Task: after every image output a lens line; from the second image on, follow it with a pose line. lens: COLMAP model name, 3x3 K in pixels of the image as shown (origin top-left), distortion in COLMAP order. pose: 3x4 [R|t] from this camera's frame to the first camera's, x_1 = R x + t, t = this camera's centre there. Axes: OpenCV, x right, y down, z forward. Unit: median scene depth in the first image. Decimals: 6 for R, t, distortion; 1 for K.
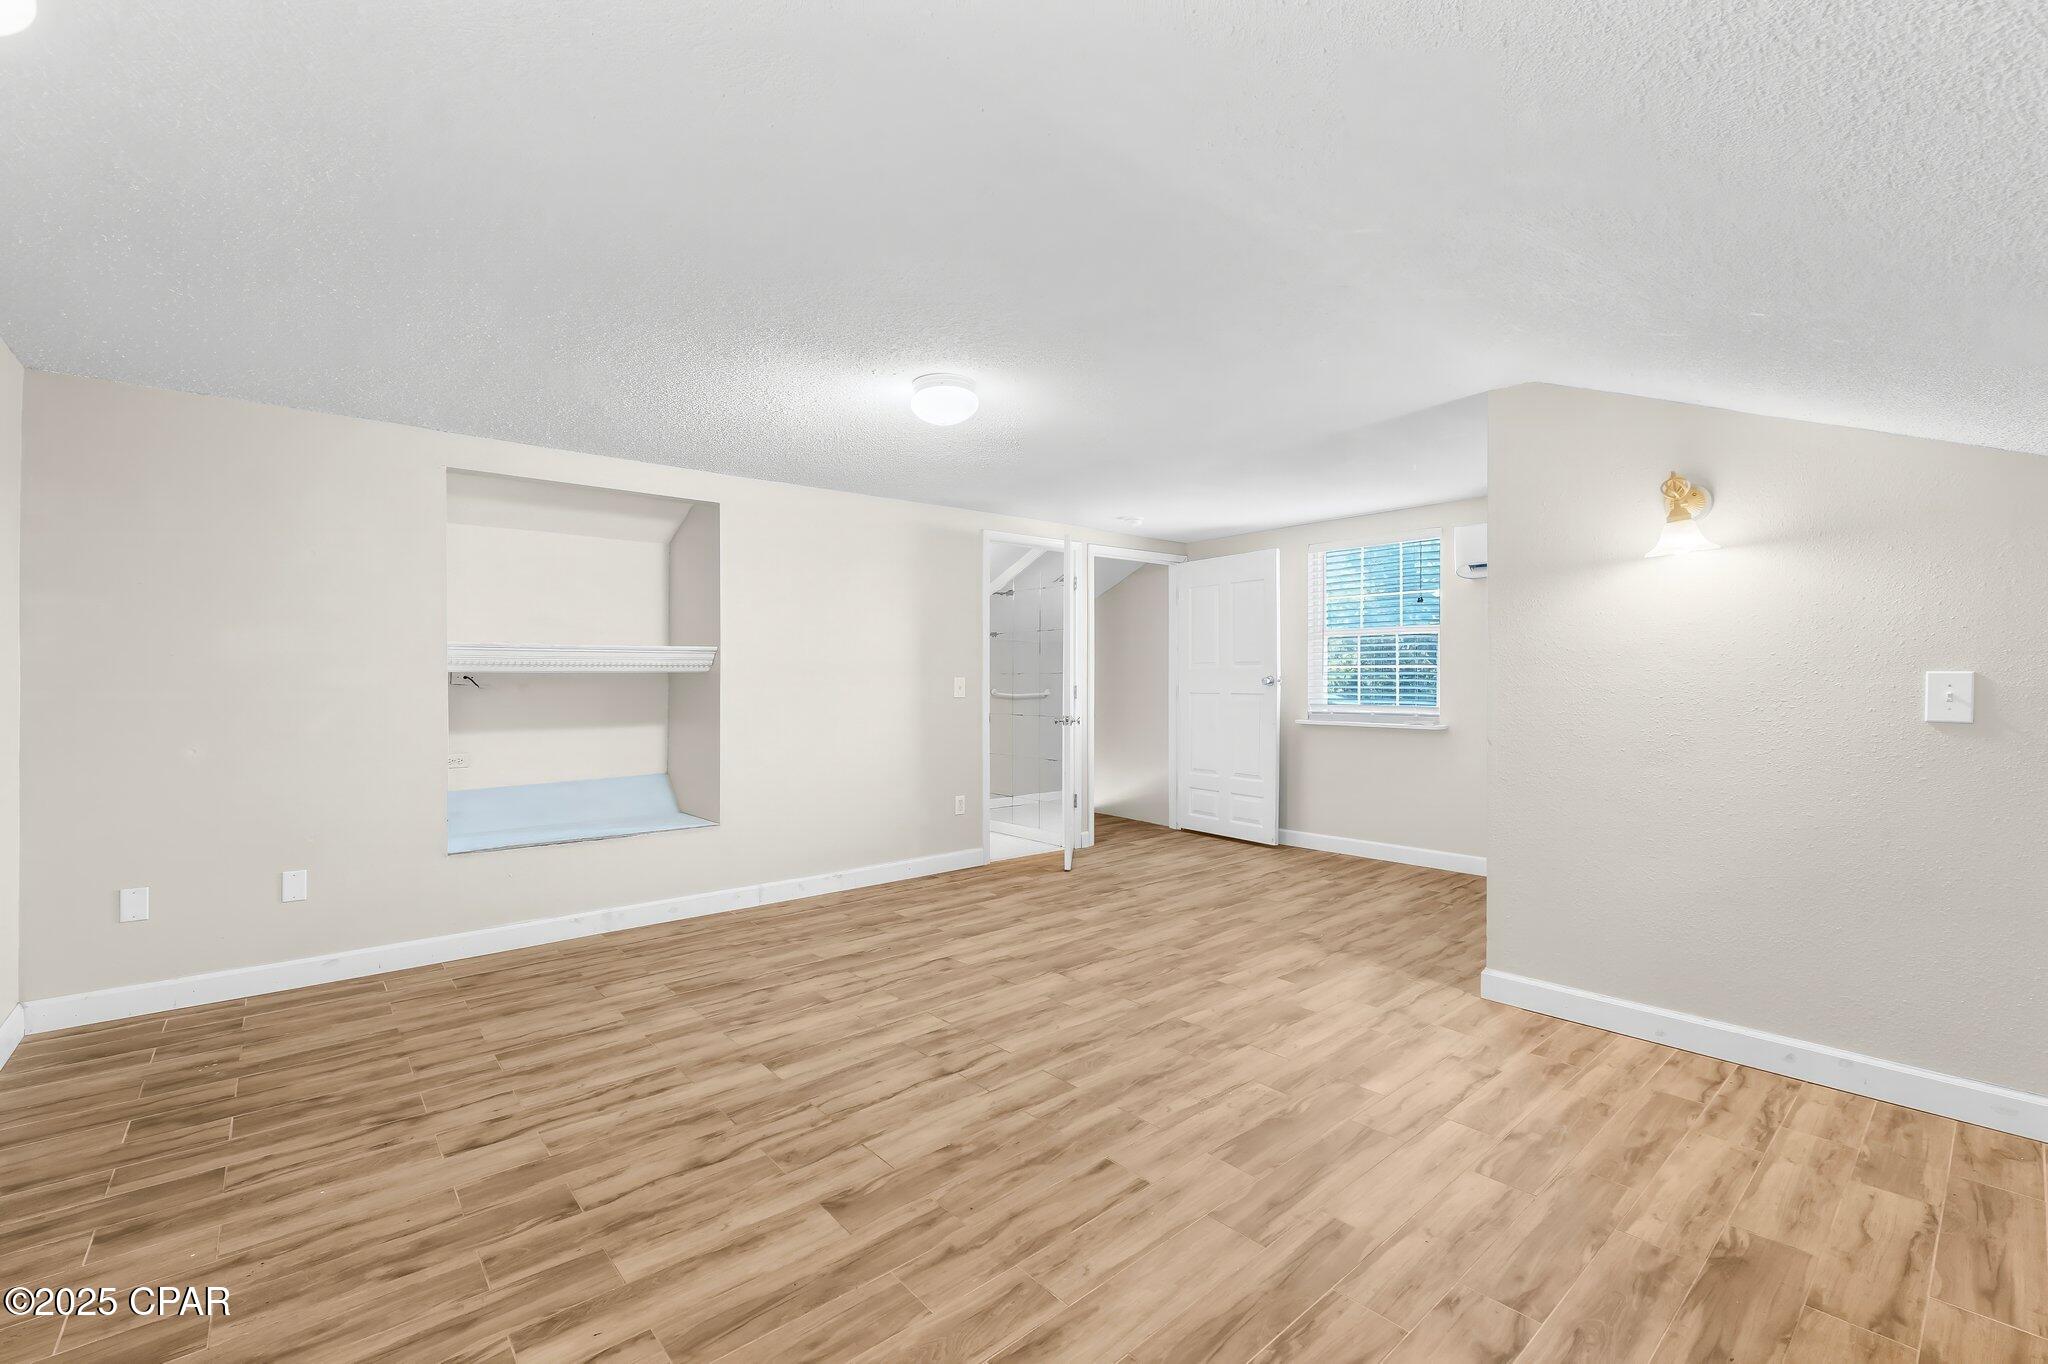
lens RADIAL K [[869.0, 0, 1033.2], [0, 869.0, 667.6], [0, 0, 1]] dist [-0.005750, -0.000251]
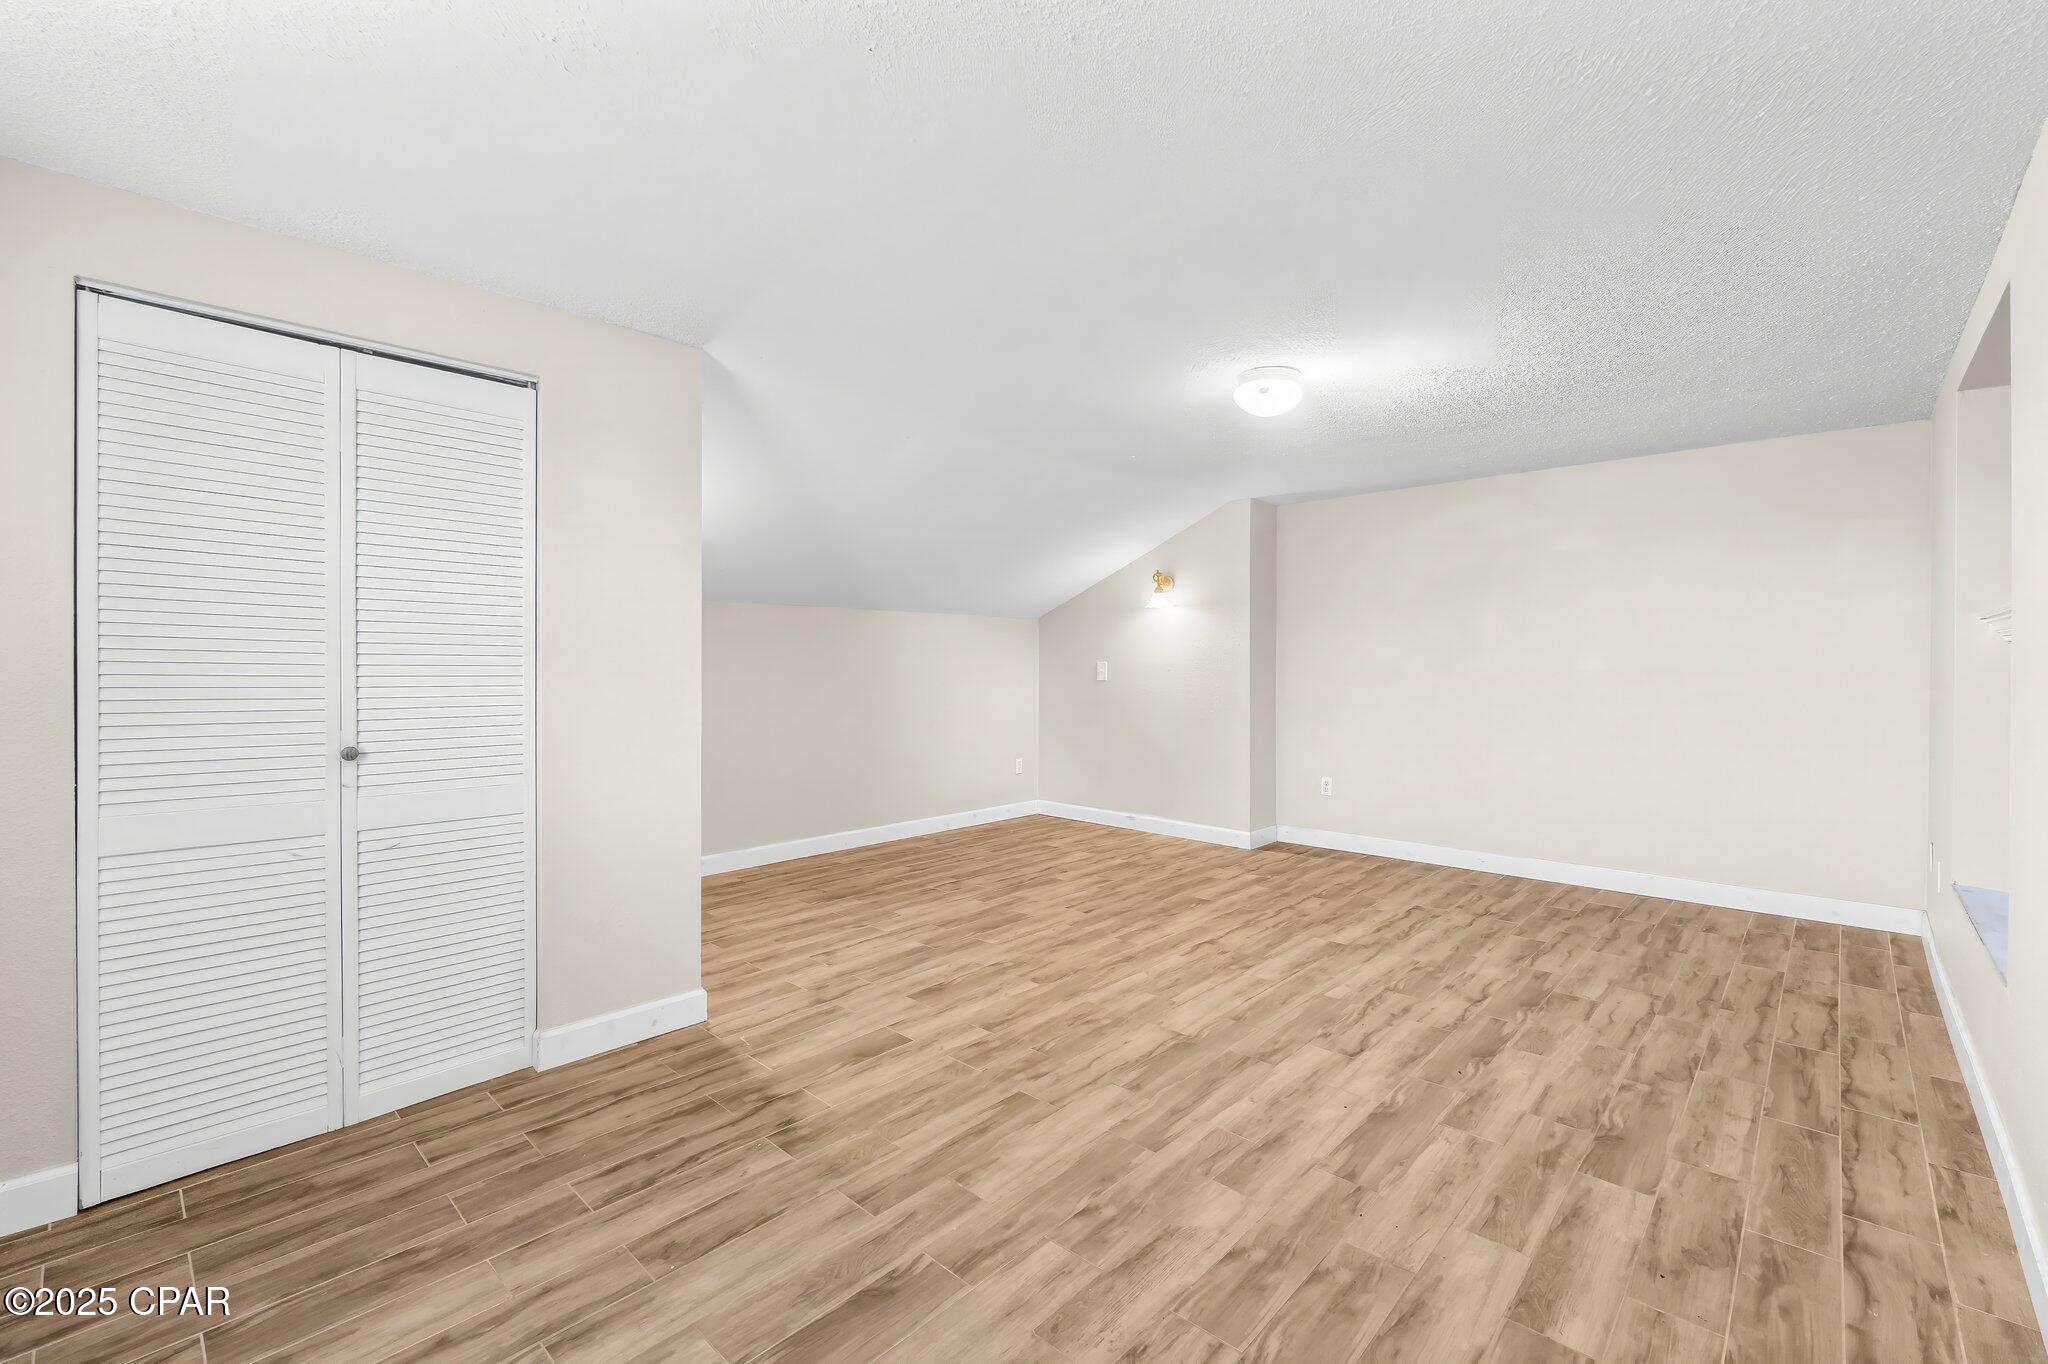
lens RADIAL K [[869.0, 0, 1033.2], [0, 869.0, 667.6], [0, 0, 1]] dist [-0.005750, -0.000251]
pose [[-0.994120, 0.004854, -0.108179, 0.272365], [0.005387, 0.999975, -0.004632, 0.017696], [0.108154, -0.005188, -0.994121, 1.933630]]
